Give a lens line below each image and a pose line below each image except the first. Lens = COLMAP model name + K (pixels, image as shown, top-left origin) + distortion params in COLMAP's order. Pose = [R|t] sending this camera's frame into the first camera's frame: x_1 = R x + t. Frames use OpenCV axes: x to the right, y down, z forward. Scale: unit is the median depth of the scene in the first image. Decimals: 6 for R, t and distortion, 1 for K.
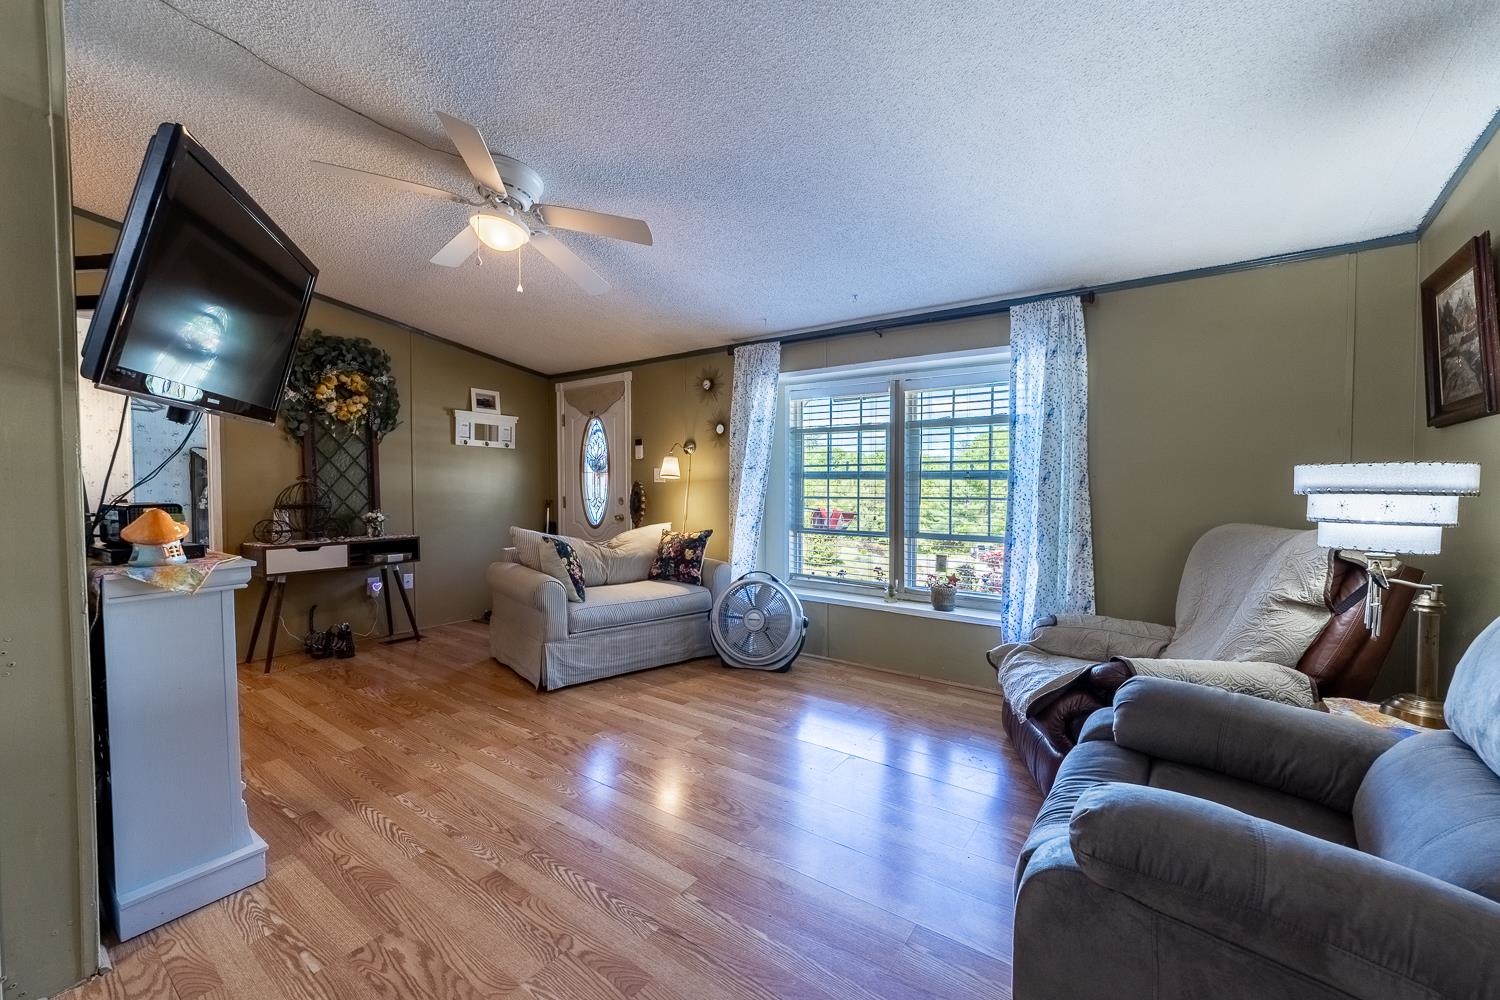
lens RADIAL K [[598.8, 0, 755.0], [0, 598.8, 505.0], [0, 0, 1]] dist [-0.014740, 0.005095]
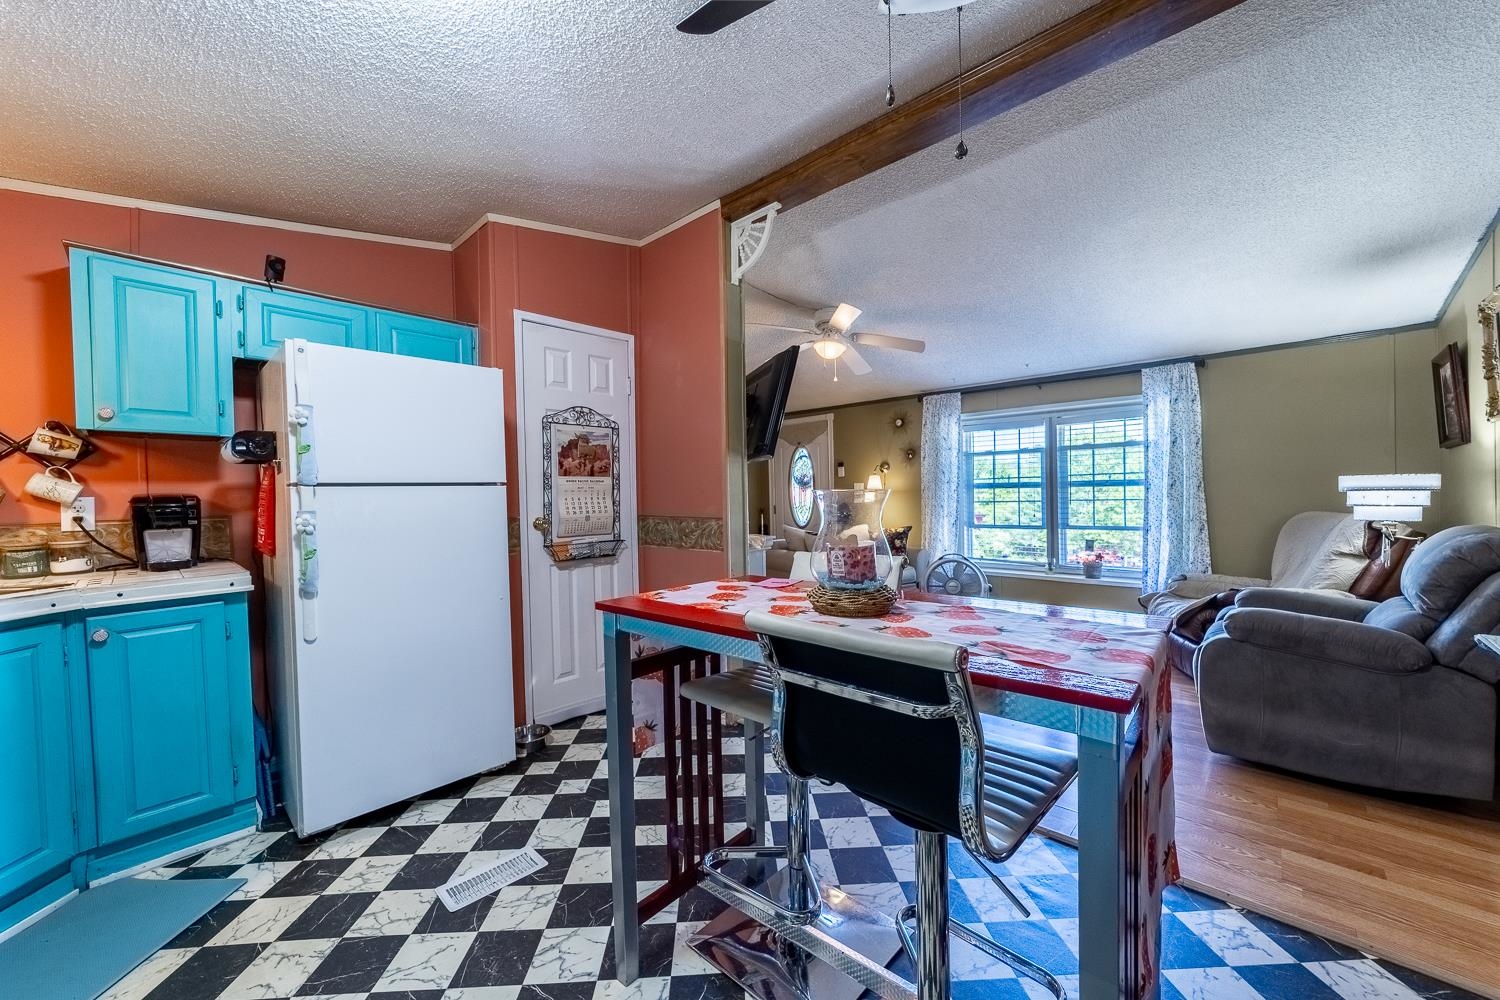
lens RADIAL K [[575.0, 0, 754.6], [0, 575.0, 504.2], [0, 0, 1]] dist [-0.013483, 0.005084]
pose [[0.992096, -0.019408, -0.123970, -0.296968], [0.017180, 0.999672, -0.019015, 0.010366], [0.124298, 0.016735, 0.992104, -0.434396]]
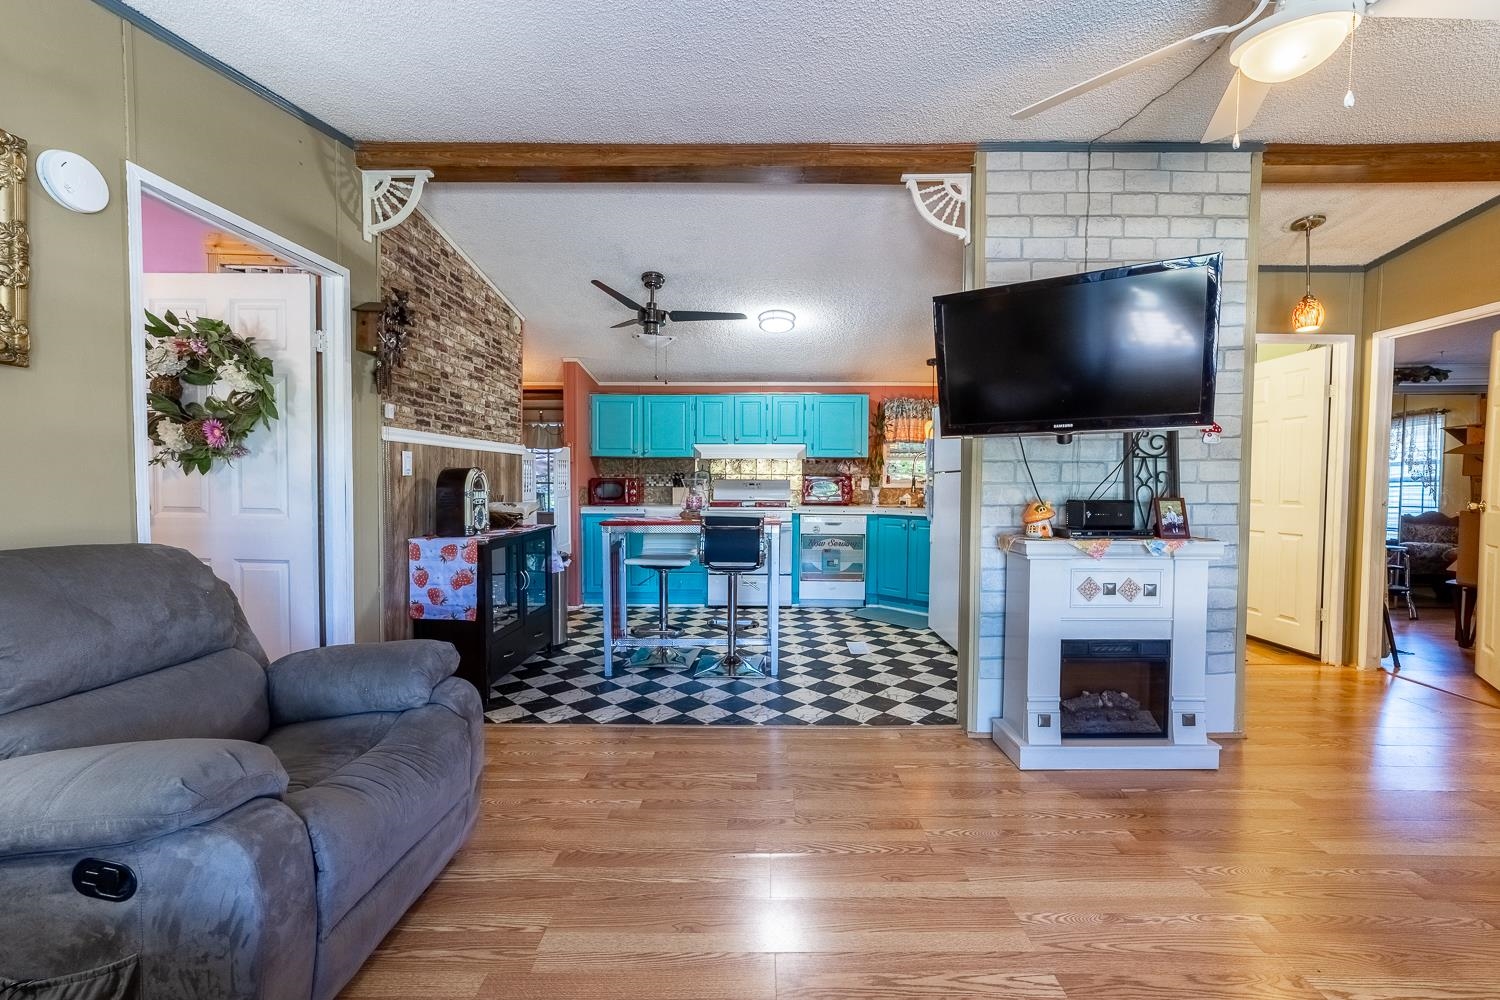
lens RADIAL K [[598.8, 0, 766.8], [0, 598.8, 507.3], [0, 0, 1]] dist [-0.014740, 0.005095]
pose [[-0.811918, 0.018672, -0.583473, 0.210373], [-0.026745, 0.997249, 0.069129, -0.028659], [0.583159, 0.071732, -0.809185, 0.797472]]
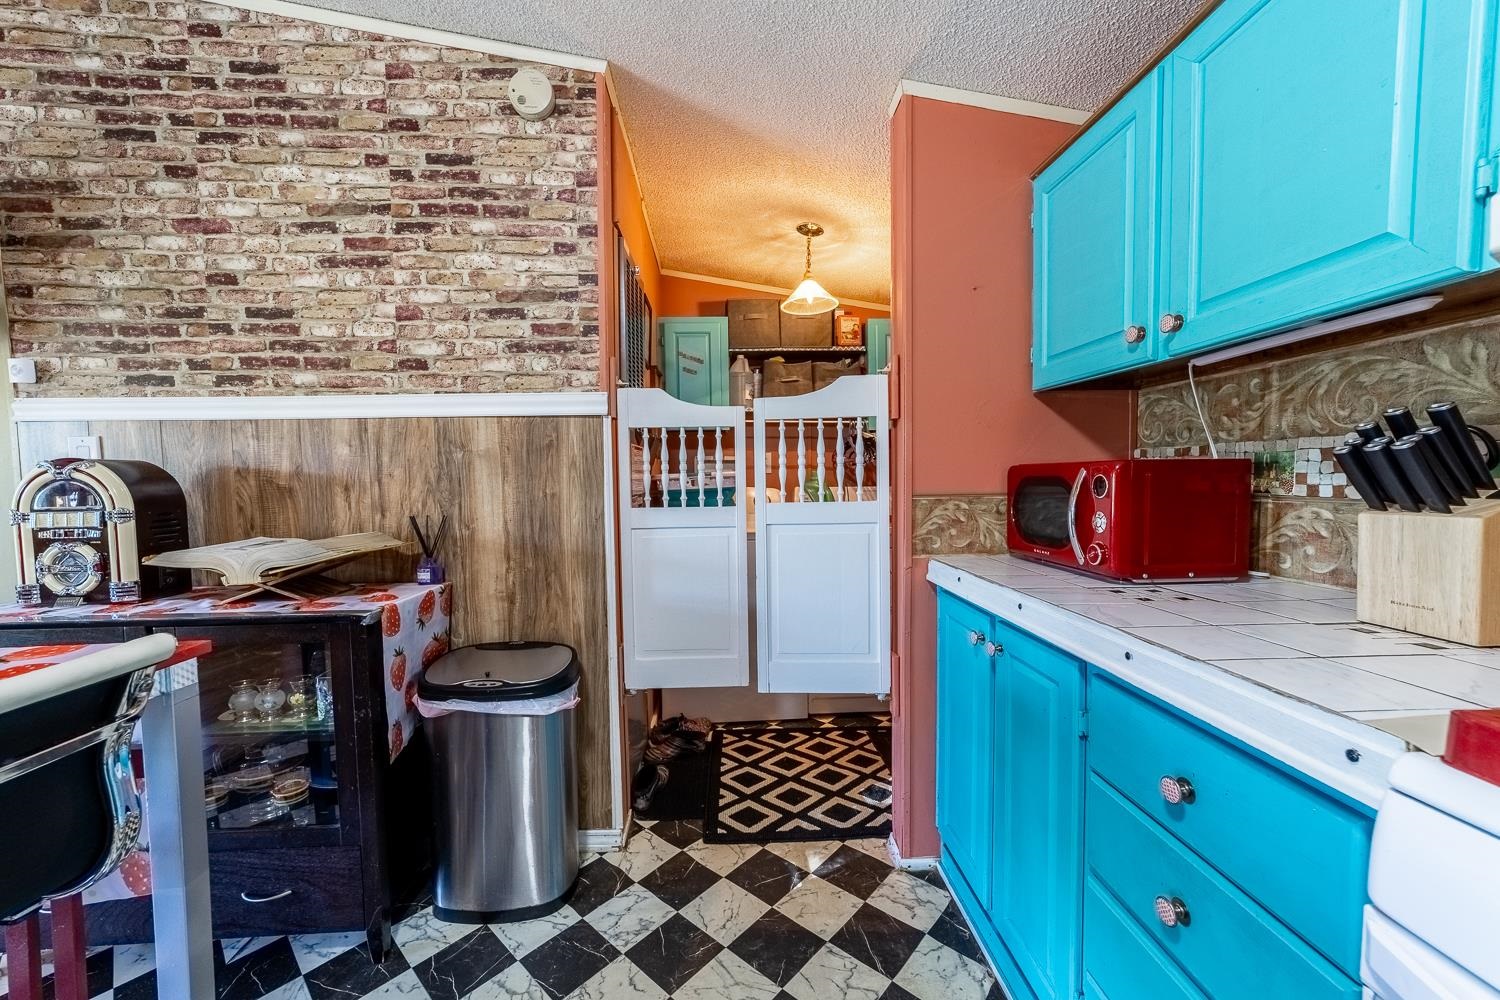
lens RADIAL K [[575.0, 0, 753.1], [0, 575.0, 503.8], [0, 0, 1]] dist [-0.013483, 0.005084]
pose [[-0.628605, -0.035902, 0.776895, -0.533077], [0.038820, 0.996240, 0.077449, 0.002833], [-0.776755, 0.078844, -0.624848, -0.264292]]
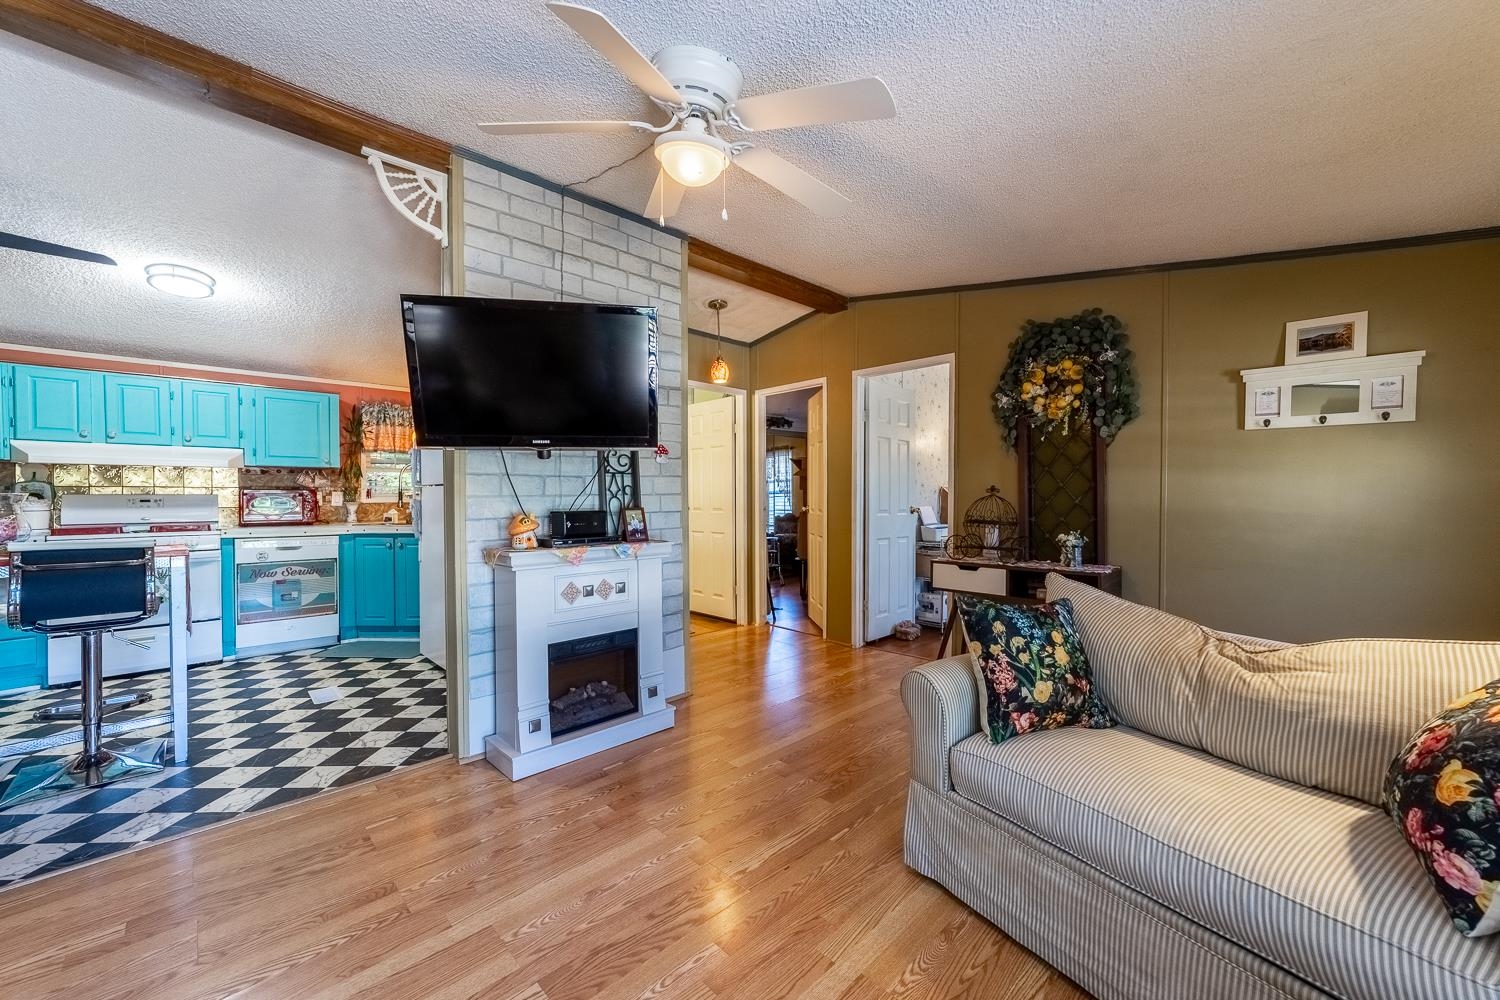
lens RADIAL K [[575.0, 0, 752.8], [0, 575.0, 508.0], [0, 0, 1]] dist [-0.013483, 0.005084]
pose [[-0.173767, 0.018327, -0.984616, 0.178819], [-0.032646, 0.999170, 0.024359, -0.028738], [0.984246, 0.036377, -0.173024, 0.808691]]
